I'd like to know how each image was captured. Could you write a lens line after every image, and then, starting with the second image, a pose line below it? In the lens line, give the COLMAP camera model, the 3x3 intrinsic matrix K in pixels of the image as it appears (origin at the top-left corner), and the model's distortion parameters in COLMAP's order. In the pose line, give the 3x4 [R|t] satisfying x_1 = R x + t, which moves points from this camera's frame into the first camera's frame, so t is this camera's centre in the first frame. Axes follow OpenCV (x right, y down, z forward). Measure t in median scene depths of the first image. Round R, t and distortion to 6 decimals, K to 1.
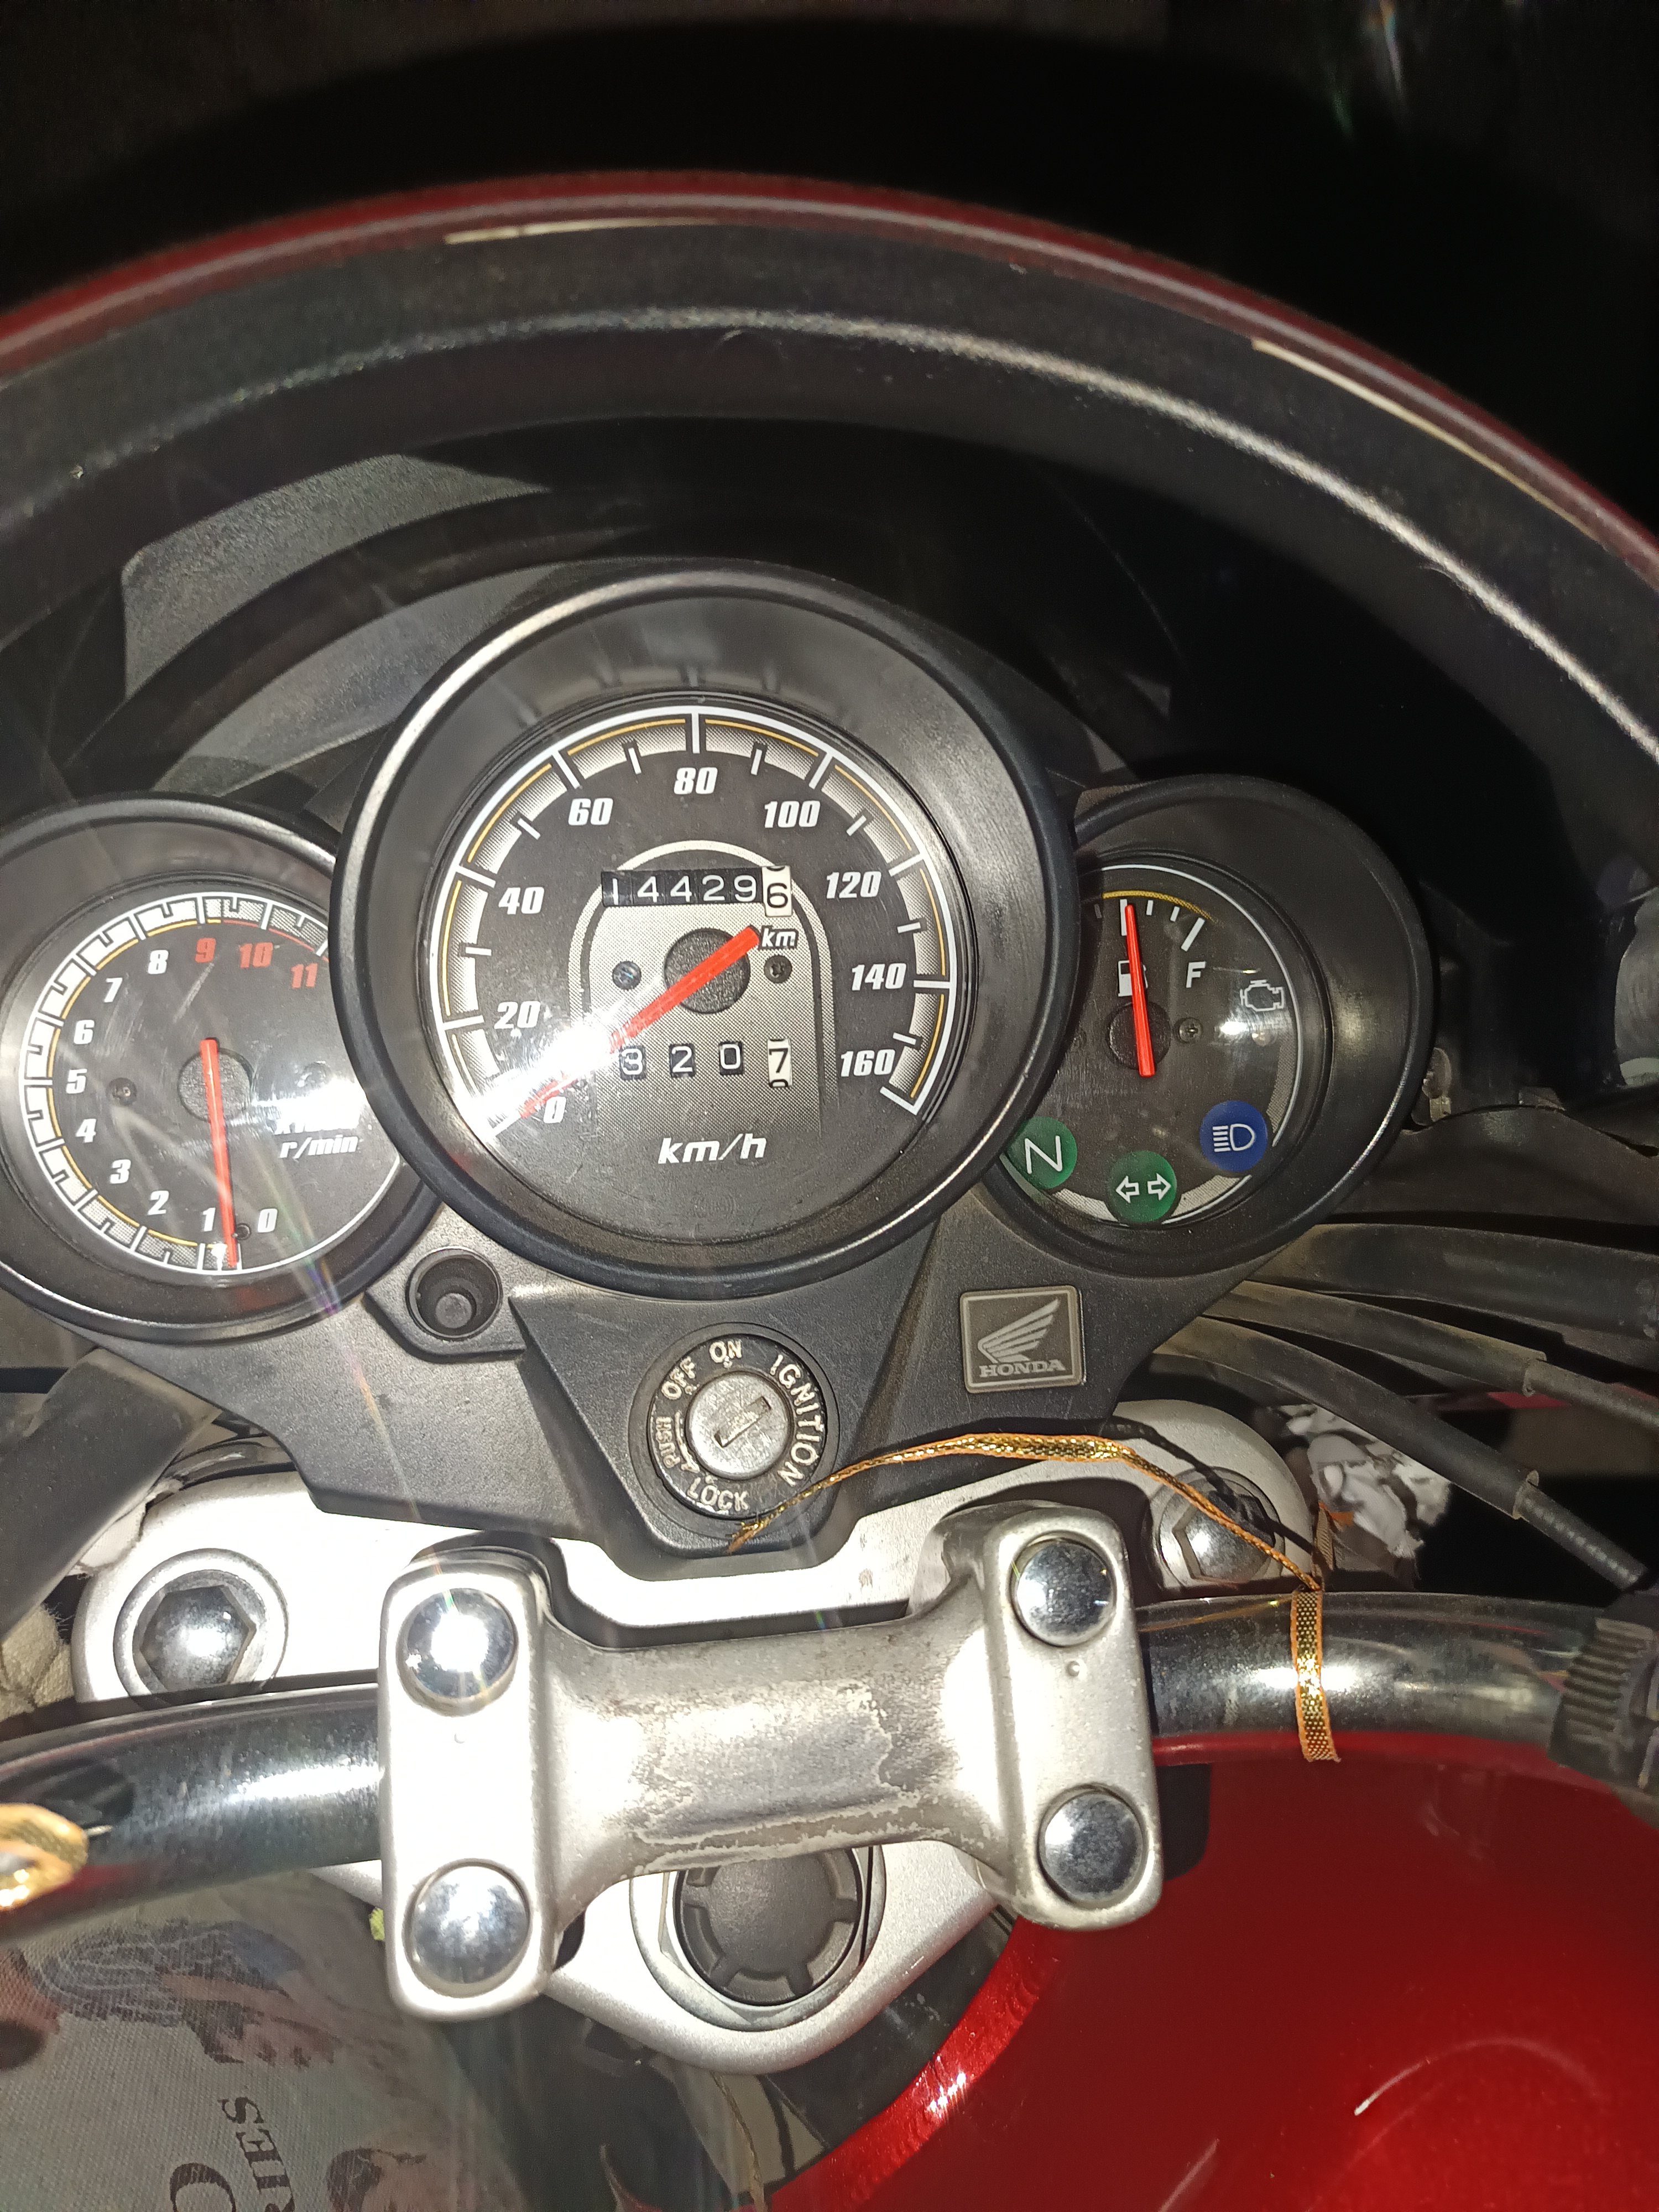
lens RADIAL K [[1554.7, 0, 827.9], [0, 1554.7, 1112.5], [0, 0, 1]] dist [-0.053265, -0.011732]
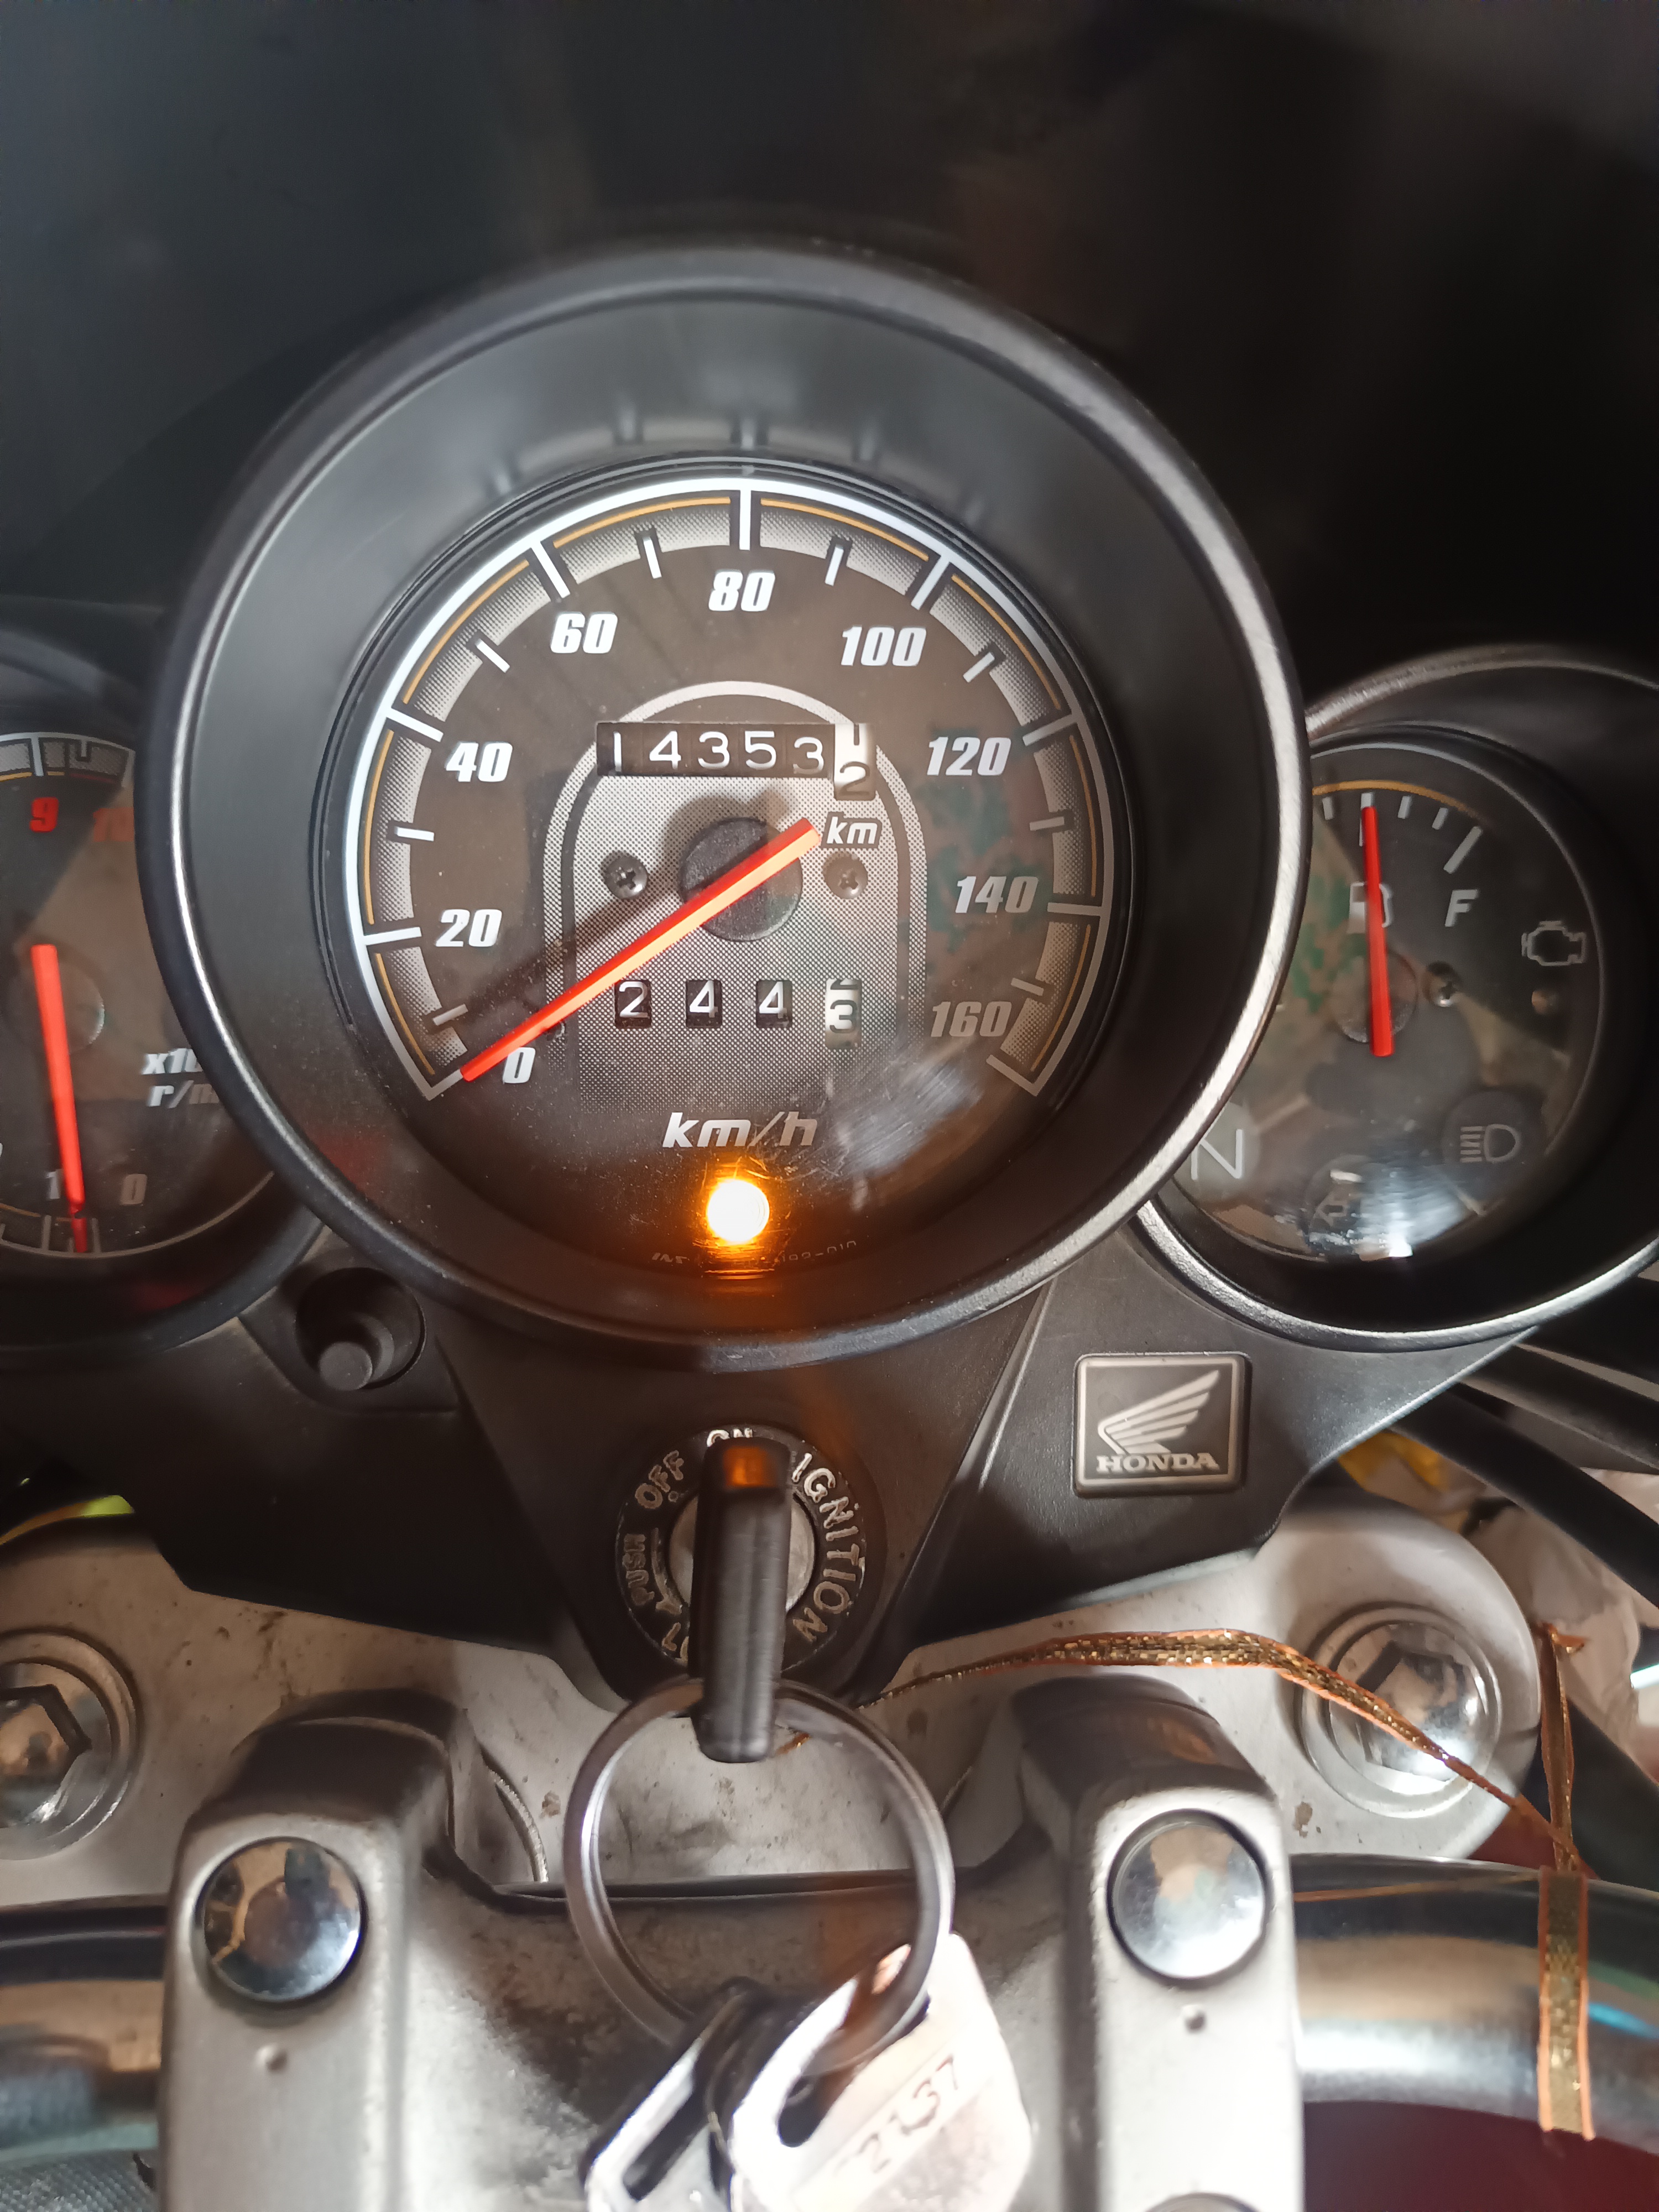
lens RADIAL K [[1554.7, 0, 833.7], [0, 1554.7, 1102.1], [0, 0, 1]] dist [-0.053265, -0.011732]
pose [[0.993639, 0.070063, -0.088162, 0.029246], [-0.057300, 0.988522, 0.139786, -0.091962], [0.096944, -0.133845, 0.986249, 0.316885]]
